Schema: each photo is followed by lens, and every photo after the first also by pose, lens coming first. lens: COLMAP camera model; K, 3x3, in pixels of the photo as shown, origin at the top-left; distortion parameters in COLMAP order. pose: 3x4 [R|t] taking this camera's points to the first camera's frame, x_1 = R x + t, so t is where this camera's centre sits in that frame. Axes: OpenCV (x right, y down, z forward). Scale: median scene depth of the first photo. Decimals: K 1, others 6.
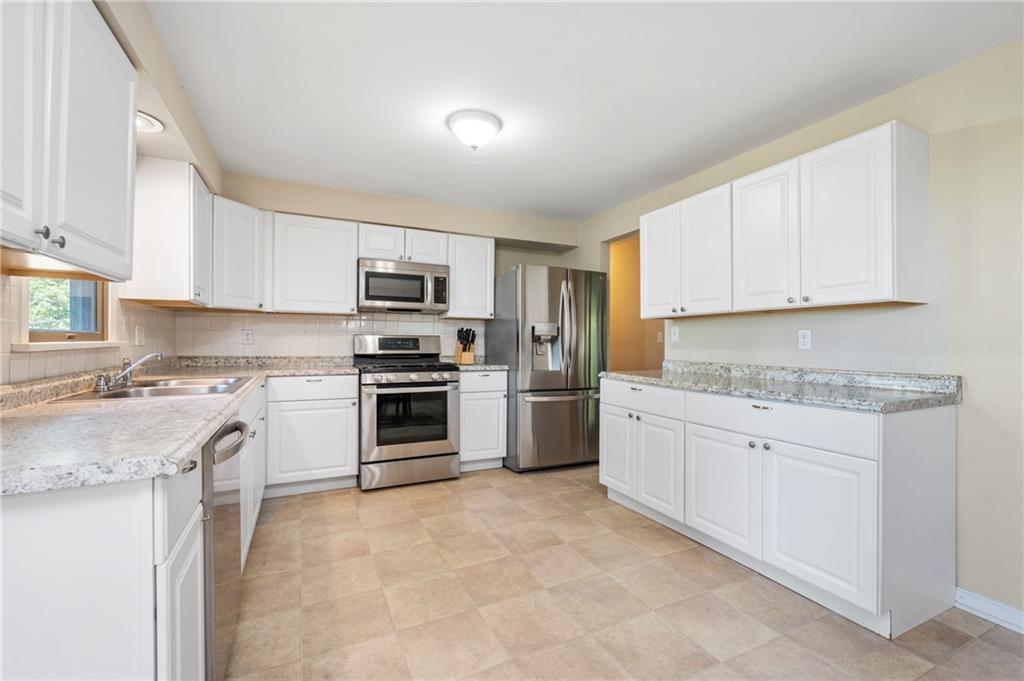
lens RADIAL K [[439.4, 0, 508.9], [0, 439.4, 339.6], [0, 0, 1]] dist [0.004293, -0.000625]
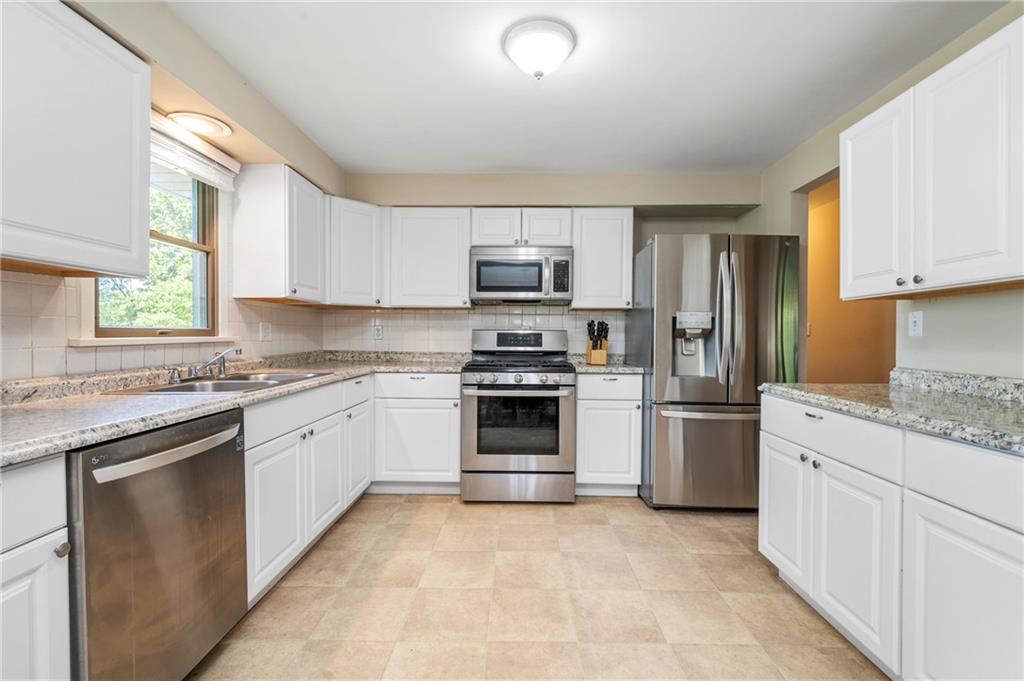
lens RADIAL K [[439.4, 0, 513.7], [0, 439.4, 340.7], [0, 0, 1]] dist [0.004293, -0.000625]
pose [[0.893123, 0.003762, -0.449797, 0.176228], [0.002066, 0.999920, 0.012466, 0.001030], [0.449808, -0.012063, 0.893044, 0.251647]]
